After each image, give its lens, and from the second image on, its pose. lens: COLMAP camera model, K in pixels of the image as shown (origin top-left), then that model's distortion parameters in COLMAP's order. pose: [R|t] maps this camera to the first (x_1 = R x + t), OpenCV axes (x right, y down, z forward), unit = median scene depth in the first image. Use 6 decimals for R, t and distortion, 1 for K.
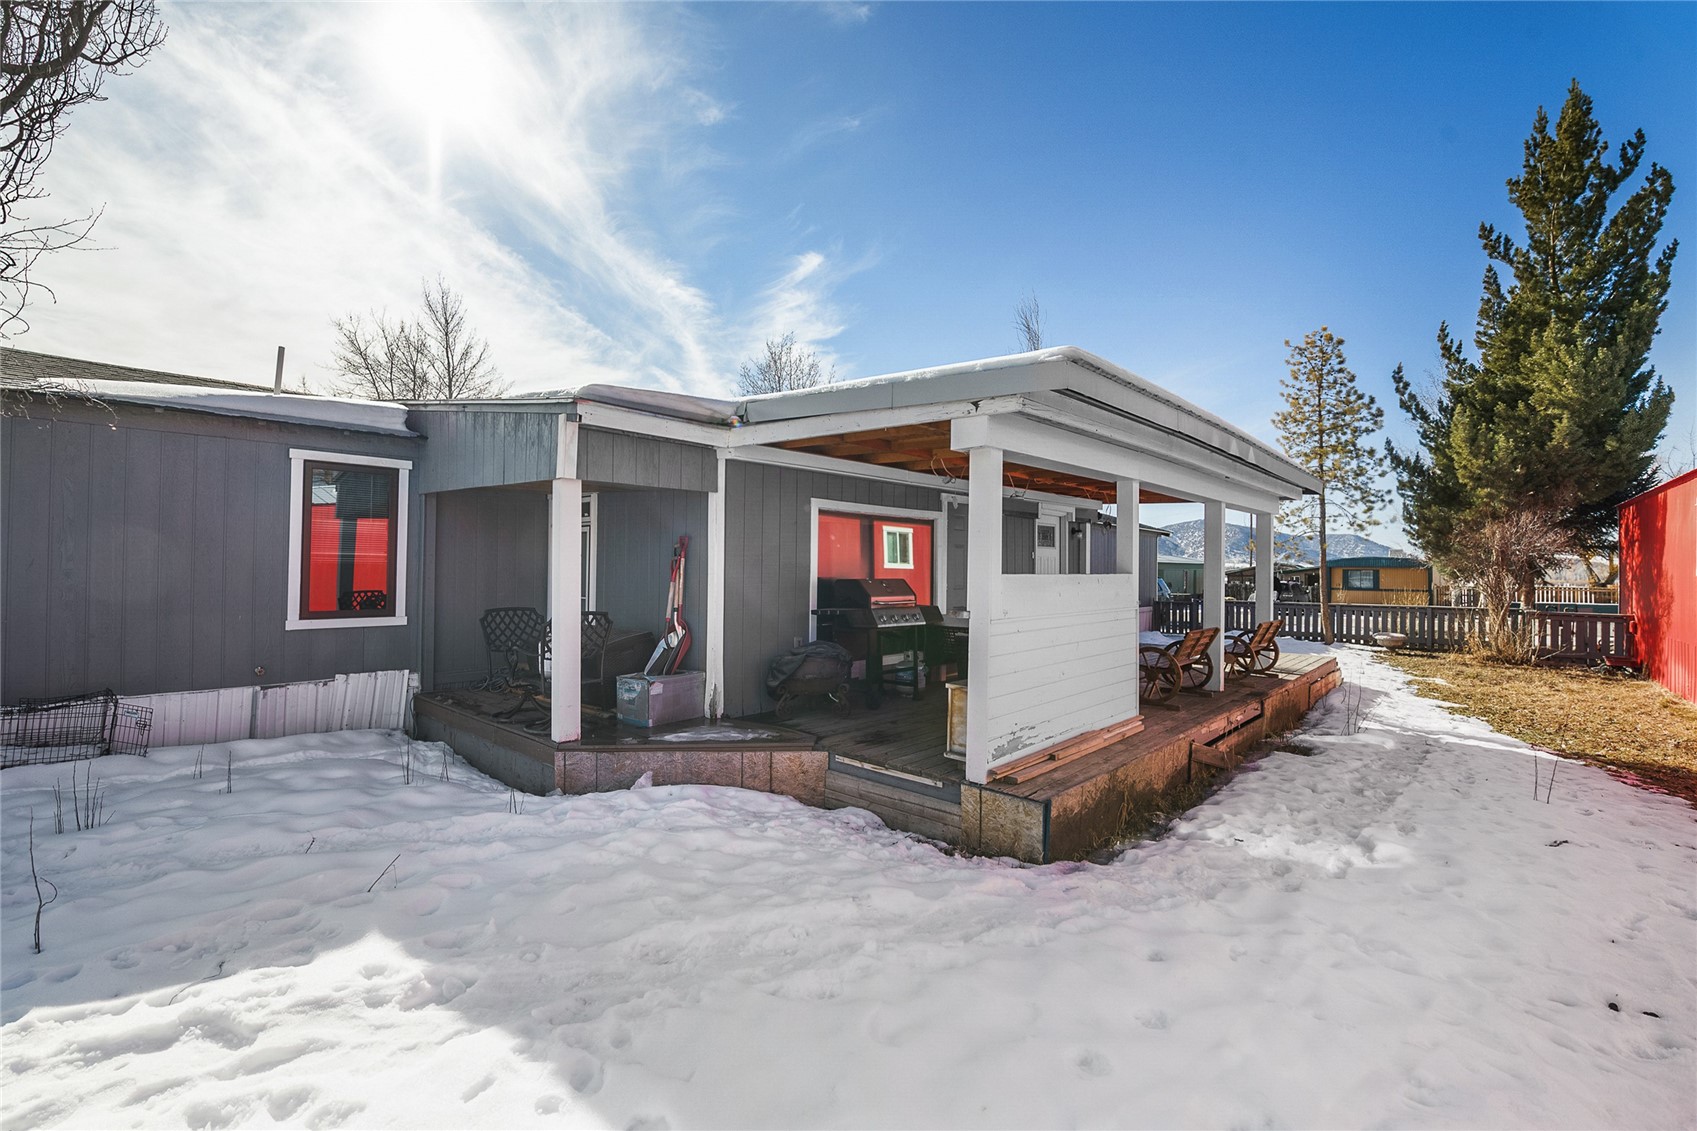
lens RADIAL K [[778.0, 0, 845.0], [0, 778.0, 564.6], [0, 0, 1]] dist [-0.015986, 0.000792]
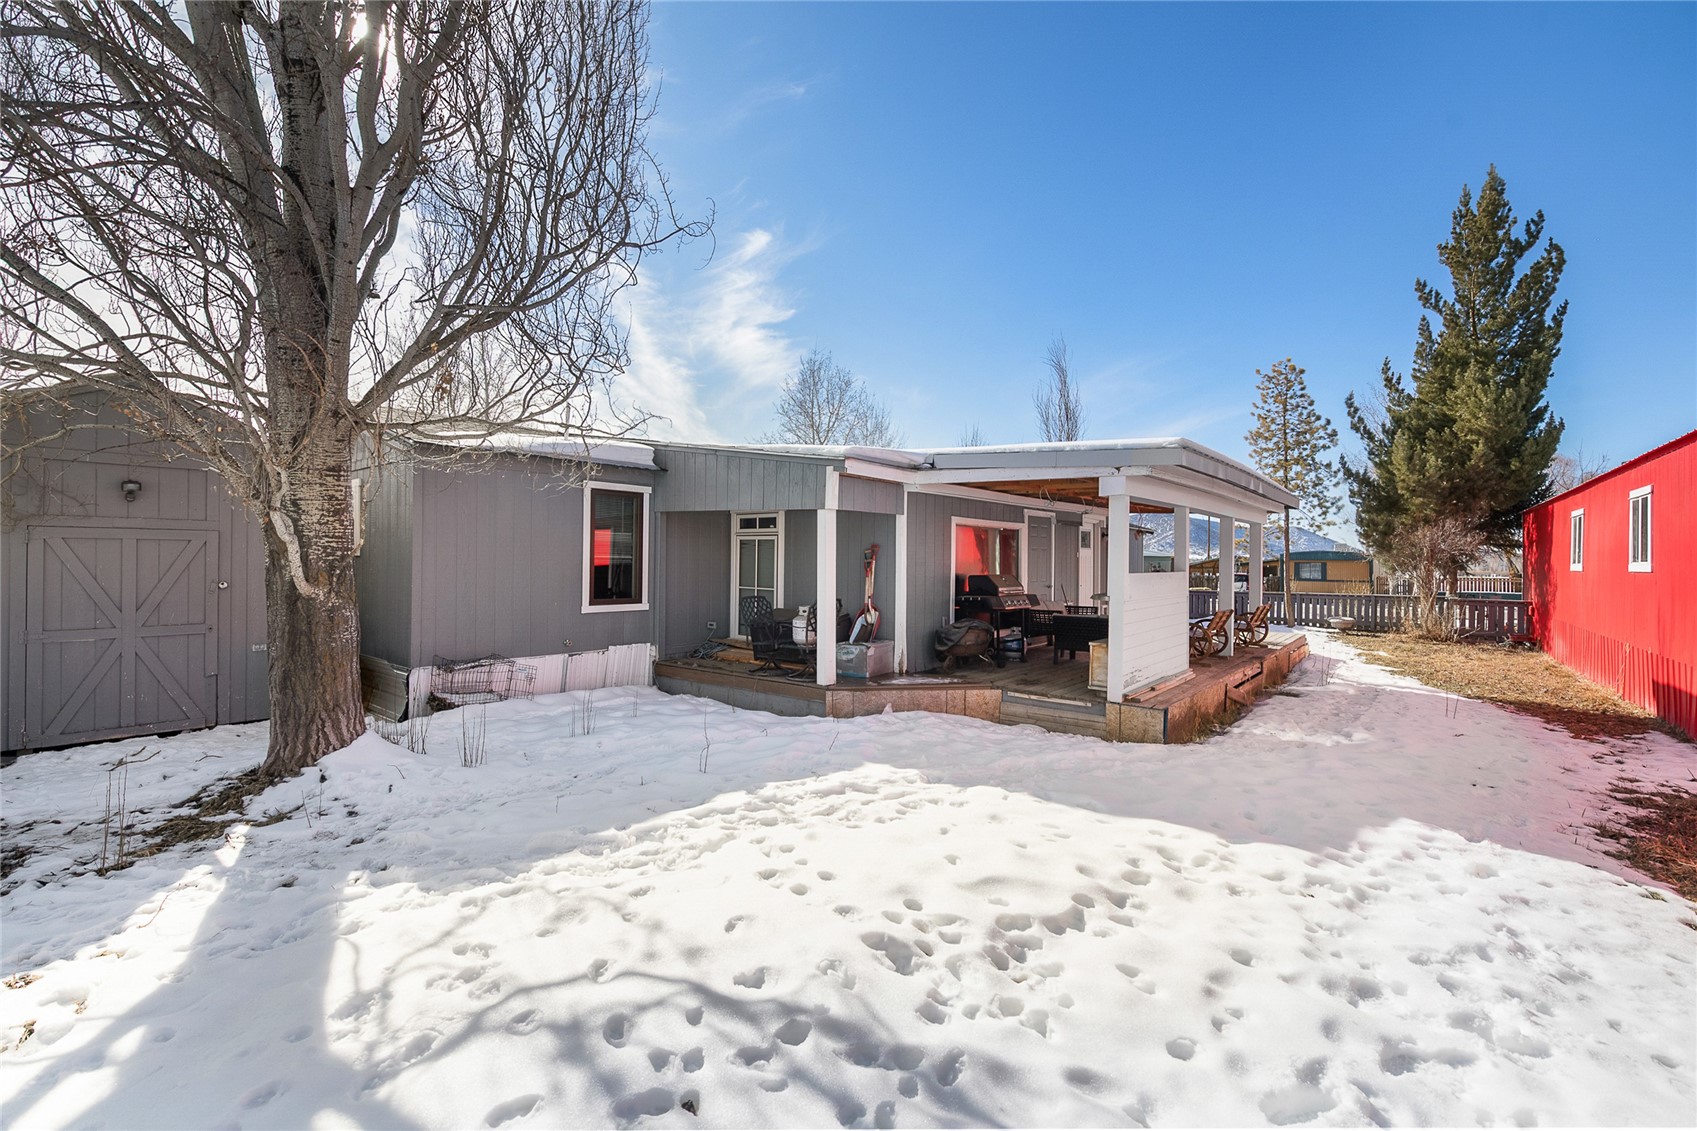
lens RADIAL K [[778.0, 0, 851.6], [0, 778.0, 564.8], [0, 0, 1]] dist [-0.015986, 0.000792]
pose [[0.998234, -0.001050, 0.059398, -0.278927], [0.000397, 0.999939, 0.010993, -0.013629], [-0.059406, -0.010950, 0.998174, -0.340267]]
